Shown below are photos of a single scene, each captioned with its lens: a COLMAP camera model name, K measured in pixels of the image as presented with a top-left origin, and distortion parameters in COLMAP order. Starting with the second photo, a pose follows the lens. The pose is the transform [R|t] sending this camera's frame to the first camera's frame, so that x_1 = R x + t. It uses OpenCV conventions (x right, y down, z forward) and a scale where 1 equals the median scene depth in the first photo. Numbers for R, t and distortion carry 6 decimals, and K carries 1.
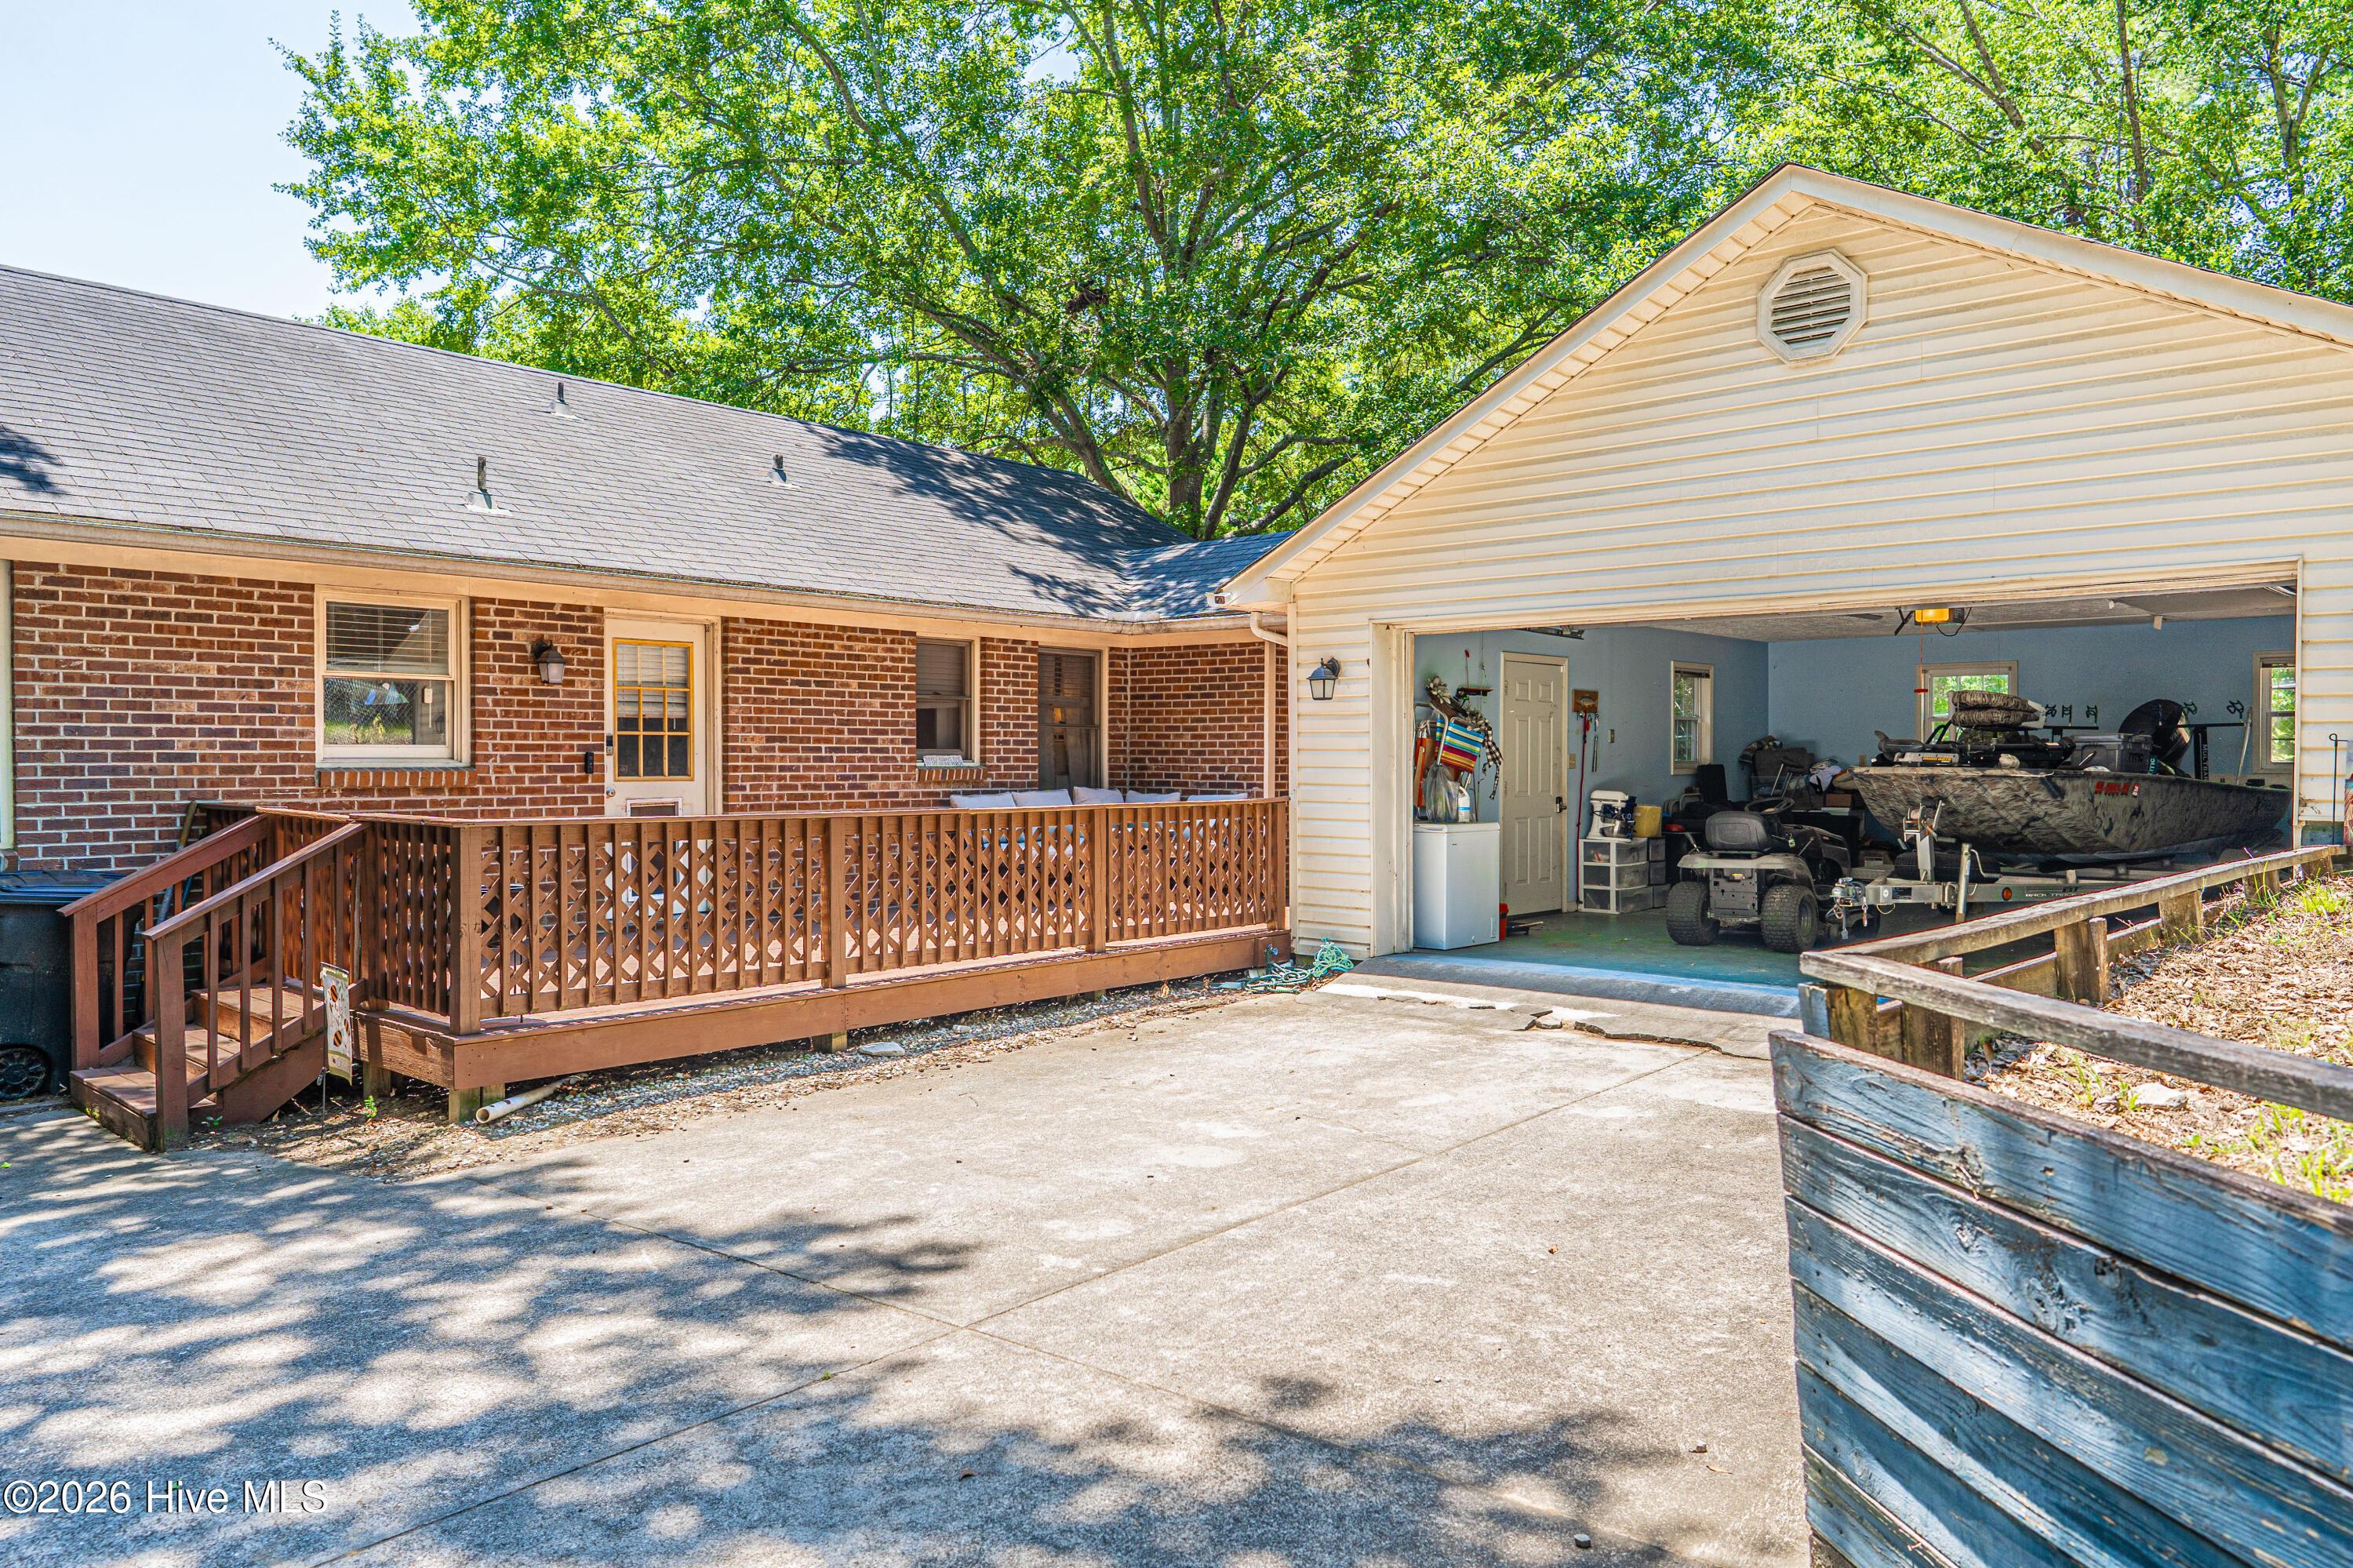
lens RADIAL K [[1564.7, 0, 1152.0], [0, 1564.7, 782.9], [0, 0, 1]] dist [-0.002178, 0.005341]
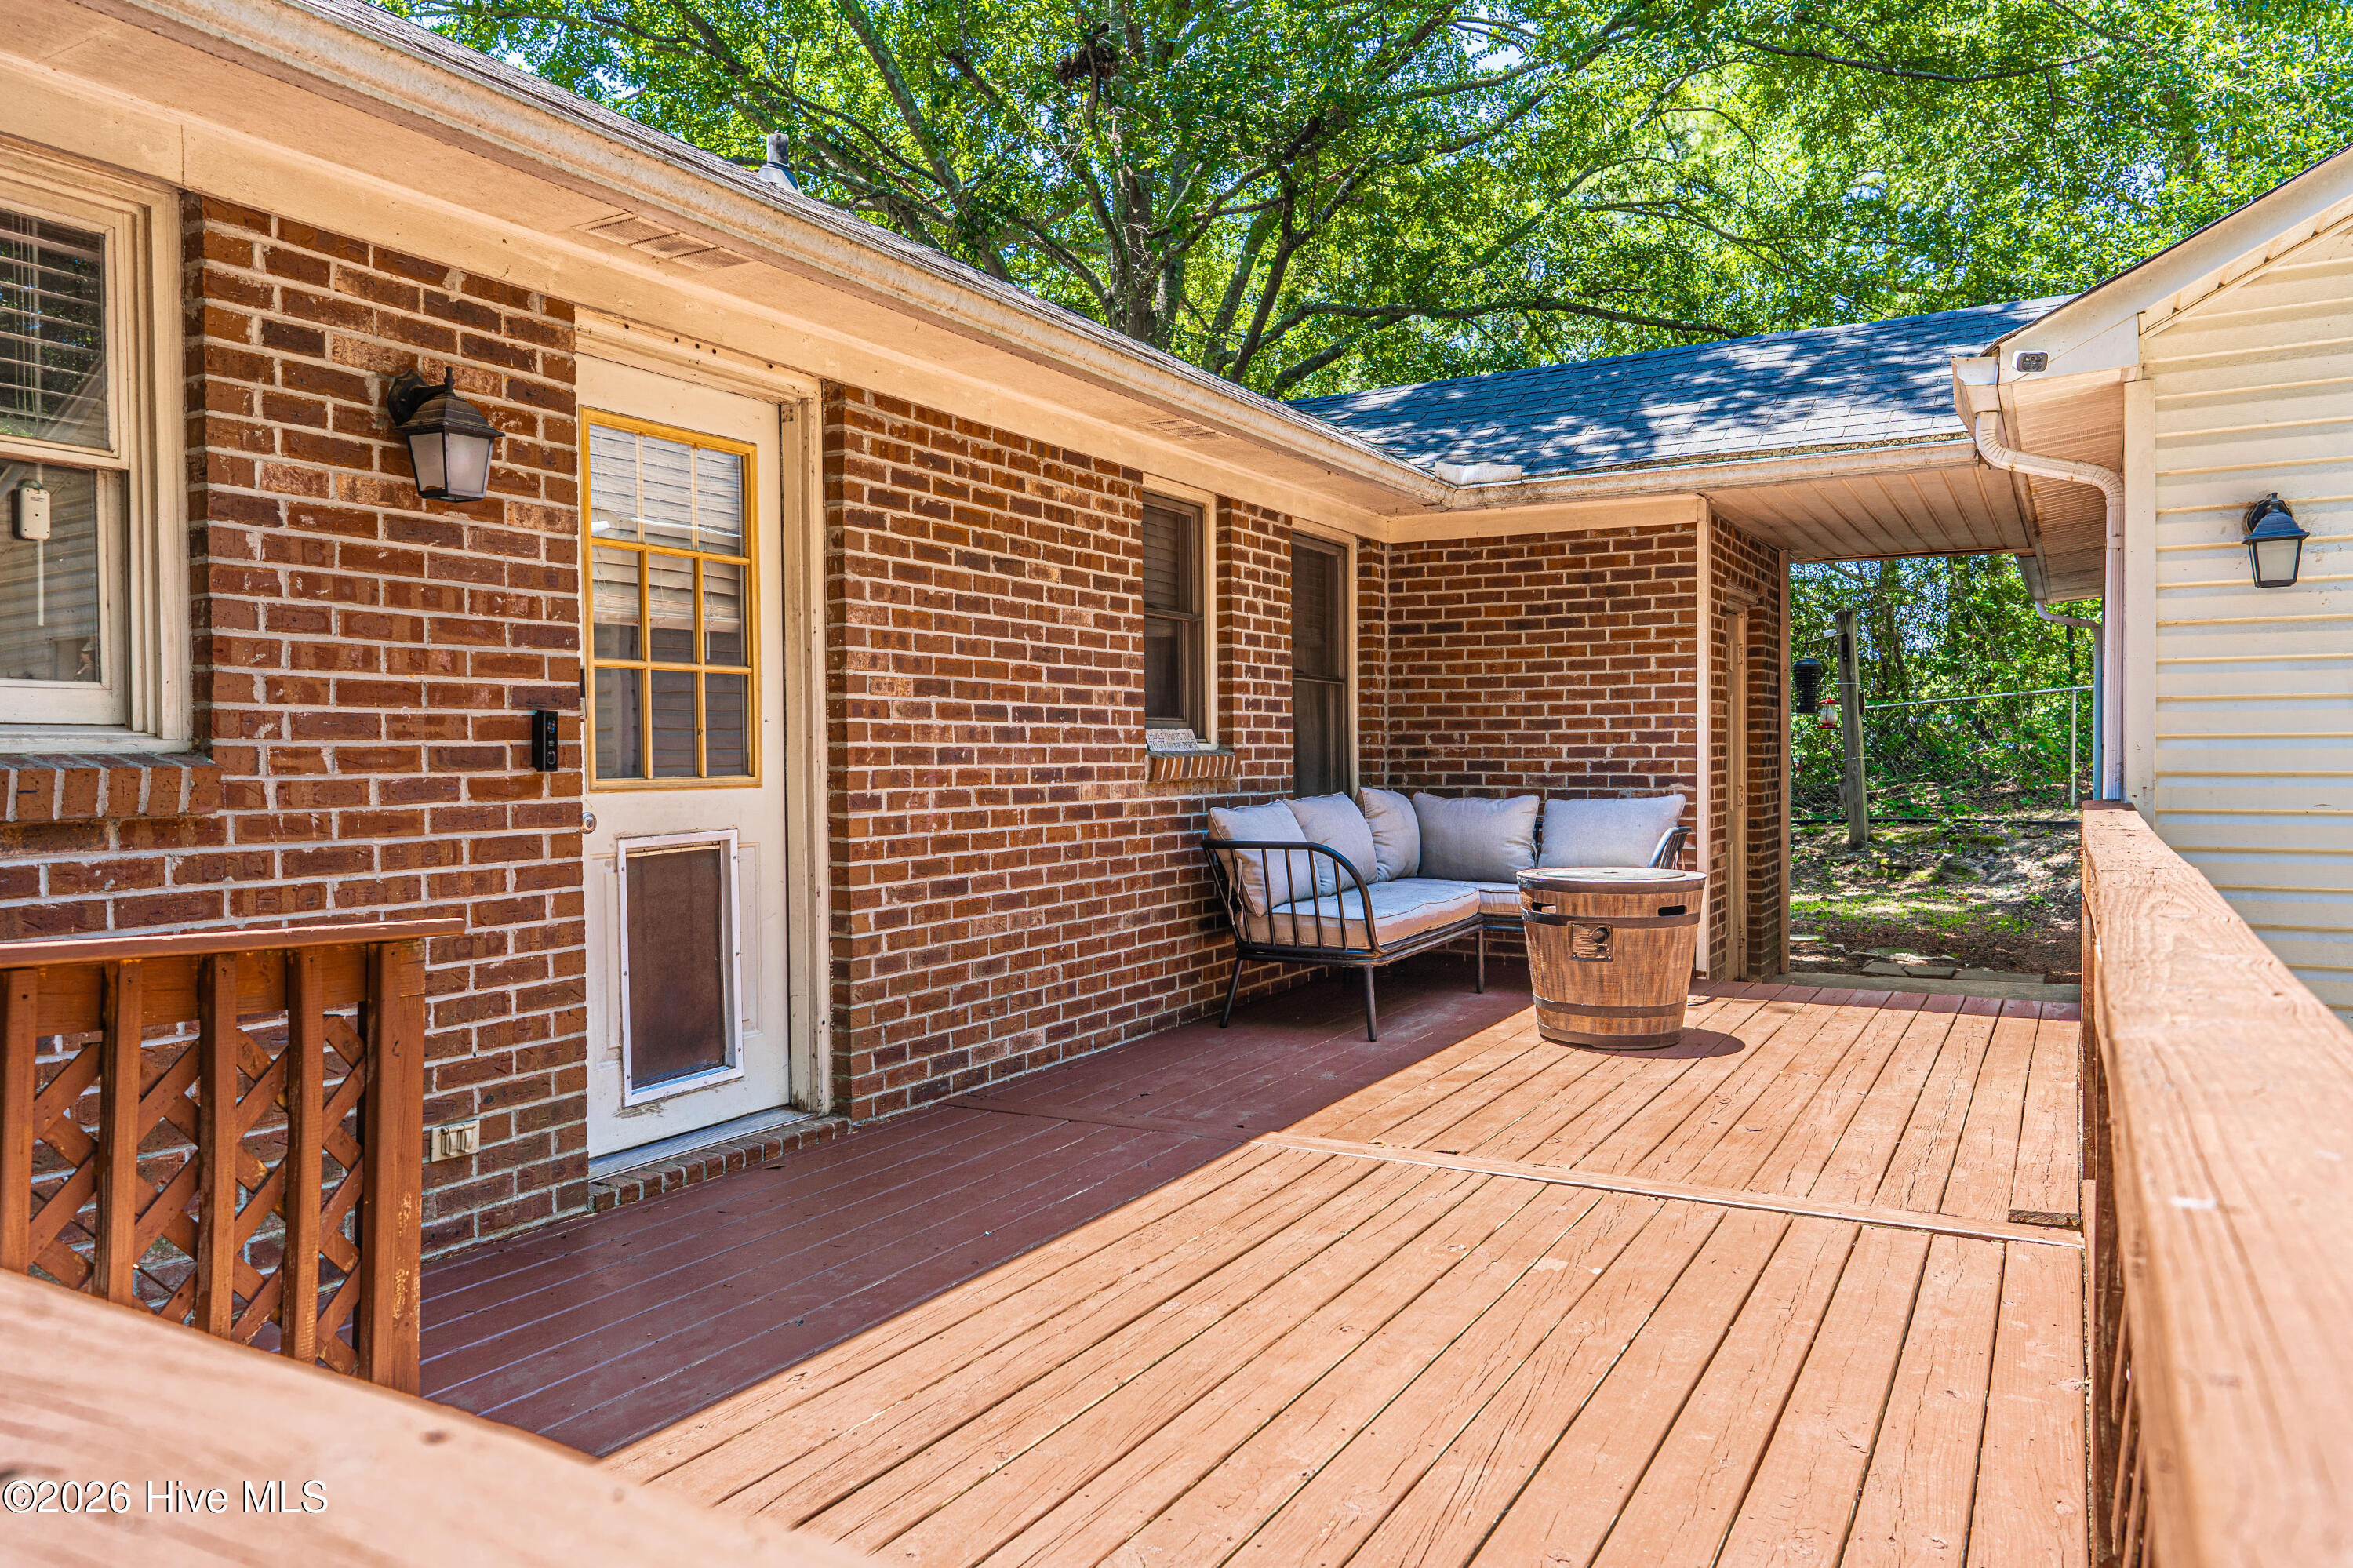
lens RADIAL K [[1564.7, 0, 1152.0], [0, 1564.7, 782.9], [0, 0, 1]] dist [-0.002178, 0.005341]
pose [[0.976722, -0.014245, 0.214033, -0.280010], [0.013835, 0.999898, 0.003415, -0.002397], [-0.214060, -0.000375, 0.976820, 0.581574]]
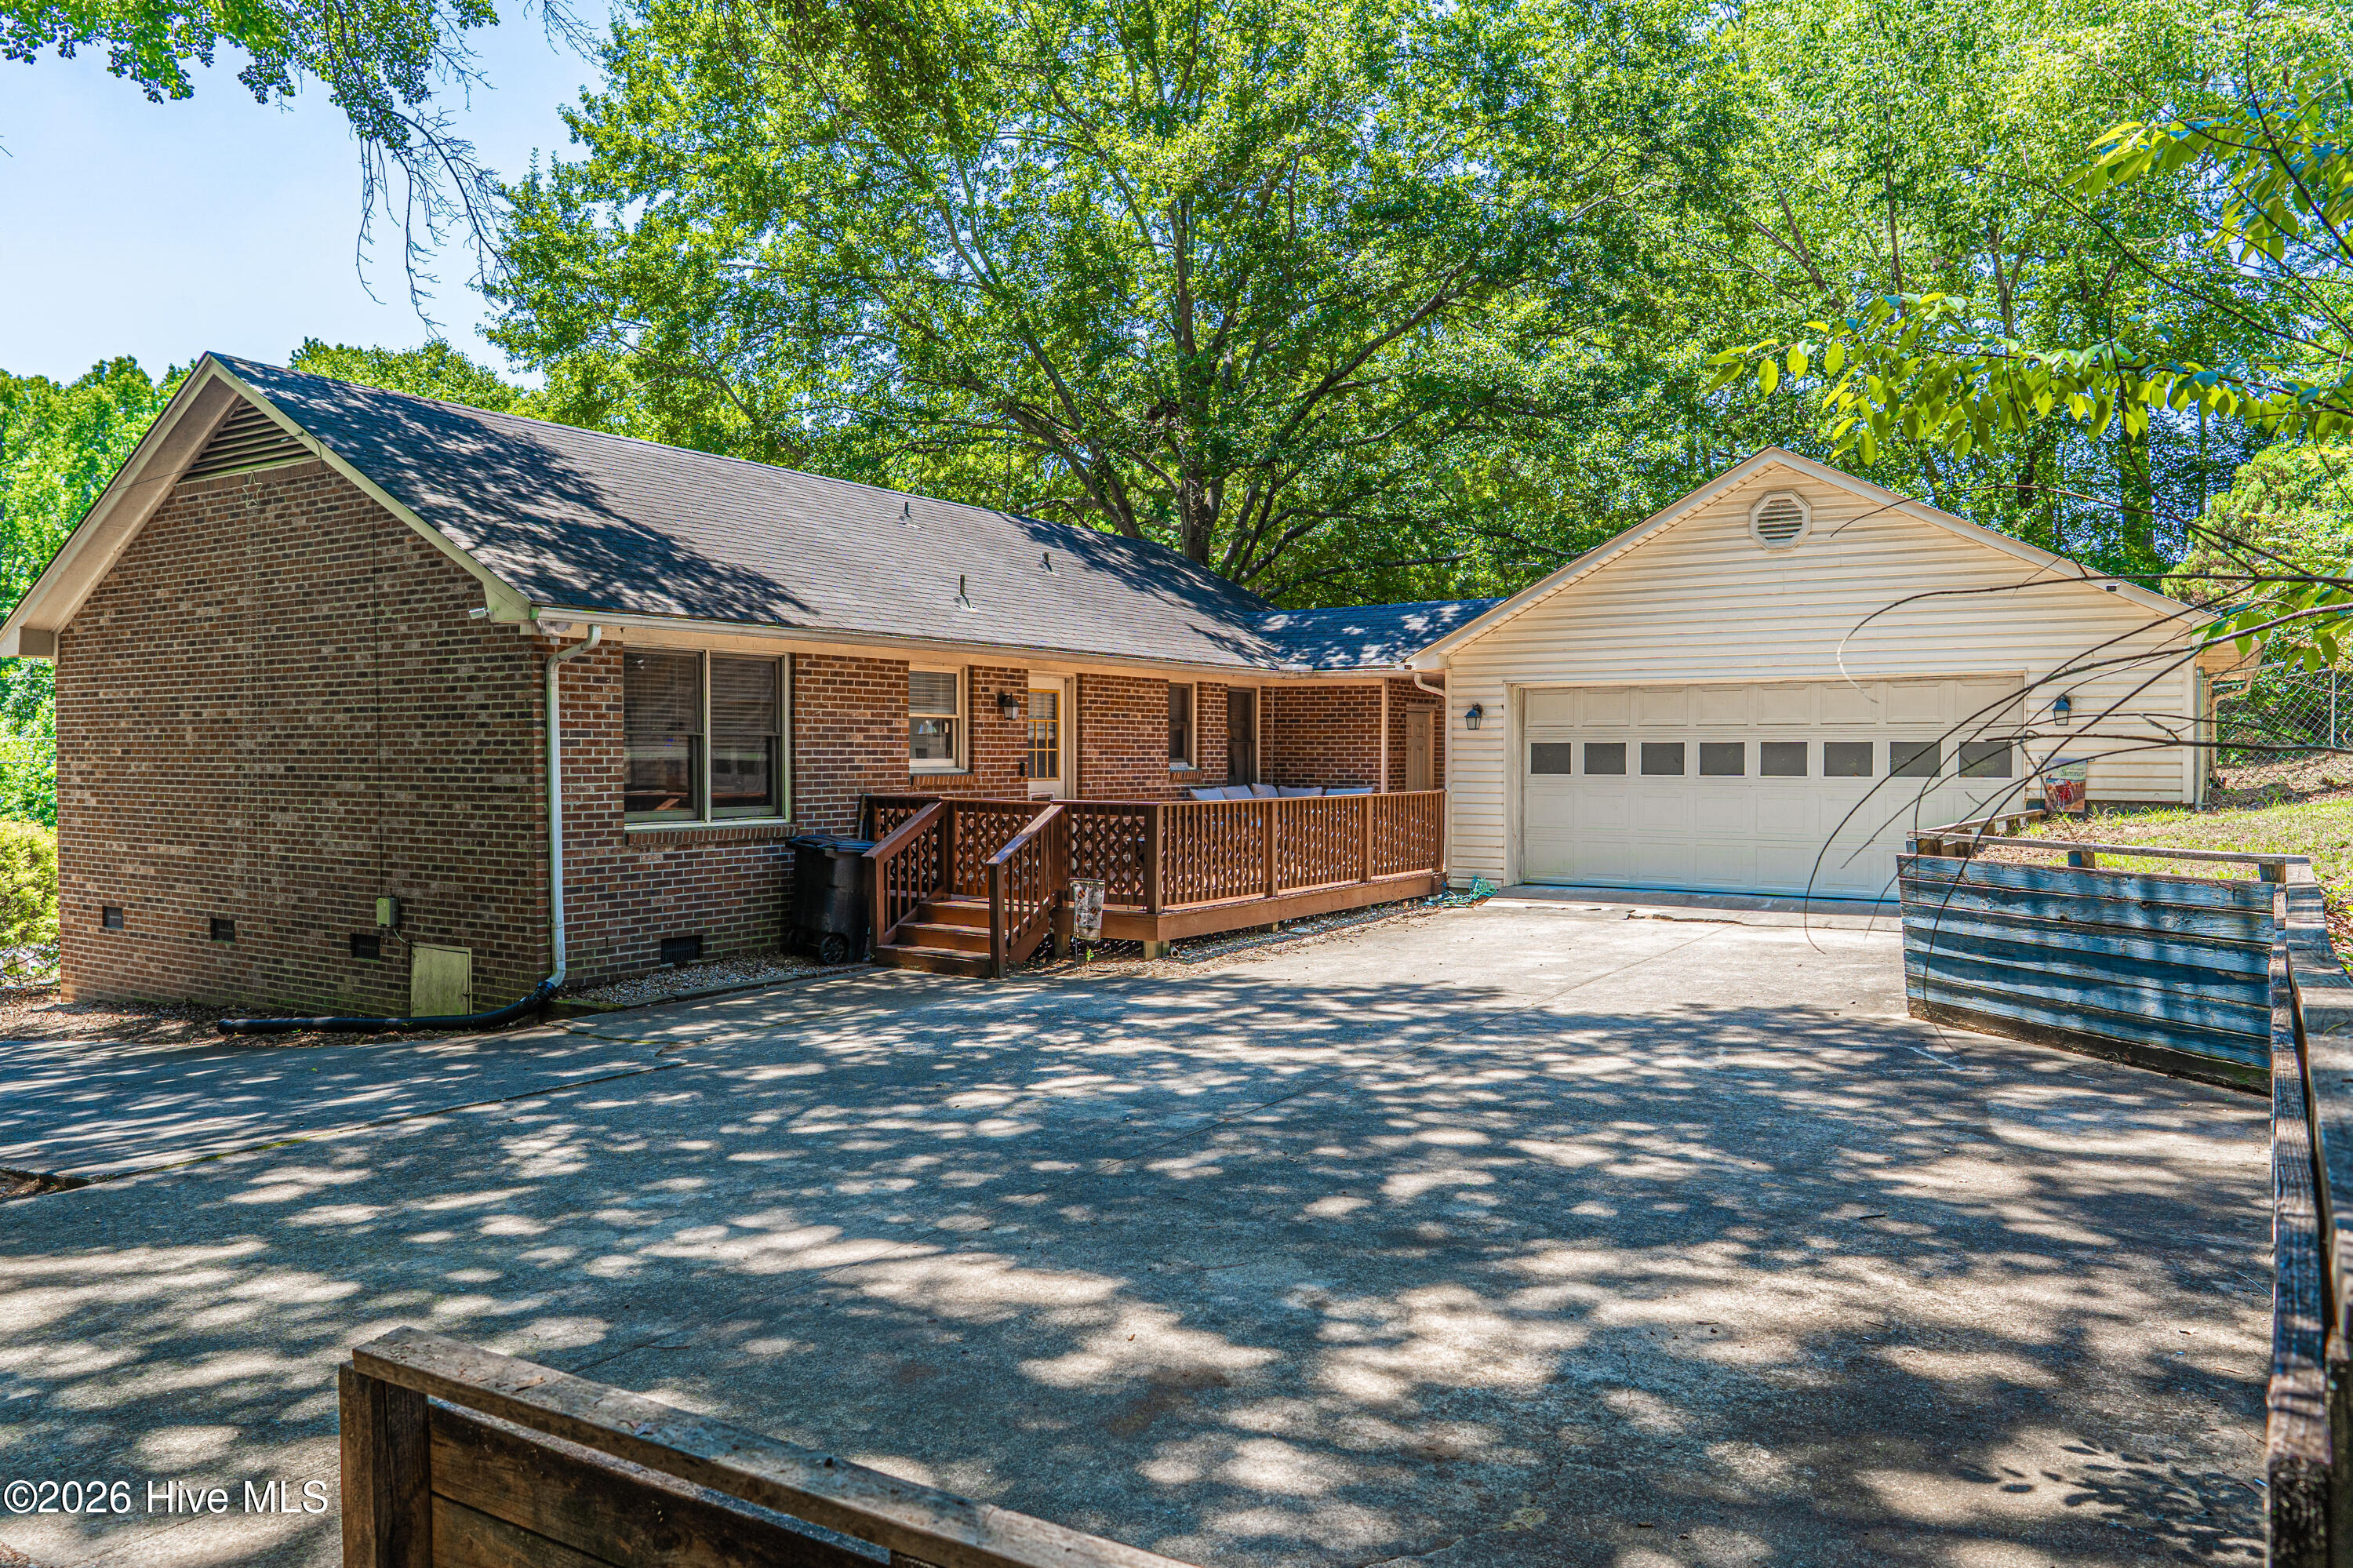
lens RADIAL K [[1621.1, 0, 1135.6], [0, 1621.1, 789.3], [0, 0, 1]] dist [-0.002255, 0.002582]
pose [[0.989895, -0.004444, 0.141734, -0.442836], [0.003491, 0.999970, 0.006970, -0.003661], [-0.141761, -0.006405, 0.989880, -0.574485]]
